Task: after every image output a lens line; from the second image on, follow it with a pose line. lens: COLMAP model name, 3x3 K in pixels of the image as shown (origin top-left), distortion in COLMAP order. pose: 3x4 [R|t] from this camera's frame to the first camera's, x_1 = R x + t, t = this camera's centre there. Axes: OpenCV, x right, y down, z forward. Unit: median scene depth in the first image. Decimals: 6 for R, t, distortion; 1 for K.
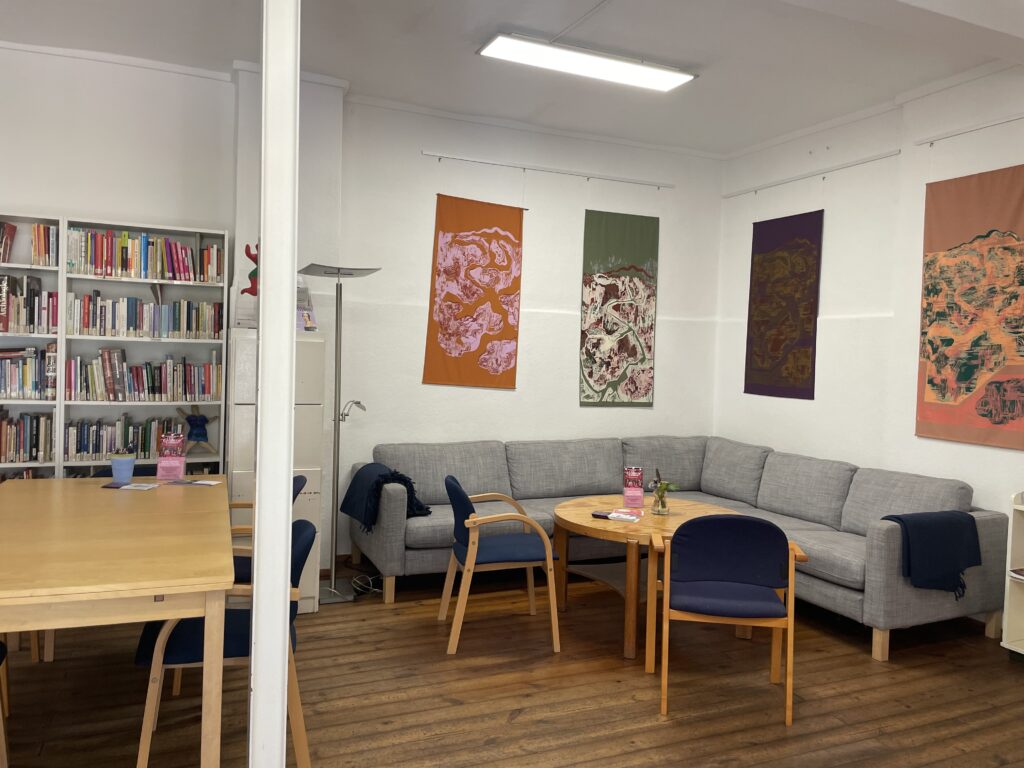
lens RADIAL K [[775.3, 0, 514.3], [0, 775.3, 385.7], [0, 0, 1]] dist [0.007959, -0.001070]
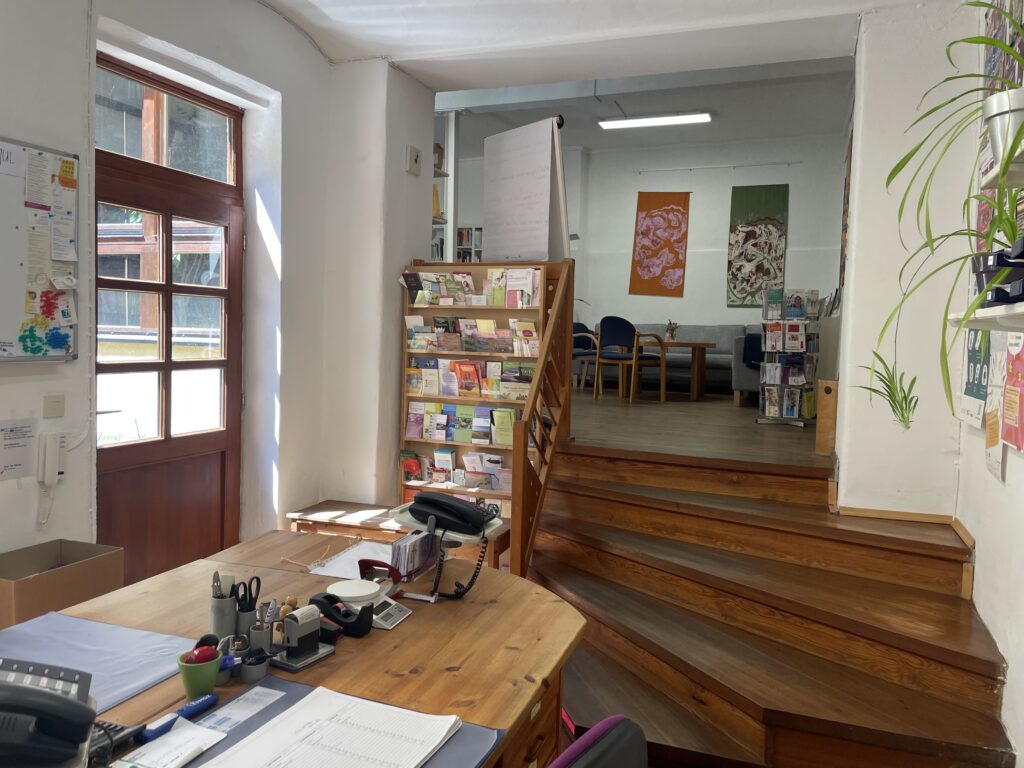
lens RADIAL K [[775.3, 0, 512.2], [0, 775.3, 382.2], [0, 0, 1]] dist [0.007959, -0.001070]
pose [[0.710335, 0.030865, -0.703186, 0.924410], [-0.030872, 0.999443, 0.012683, 0.179307], [0.703186, 0.012700, 0.710893, -0.487484]]
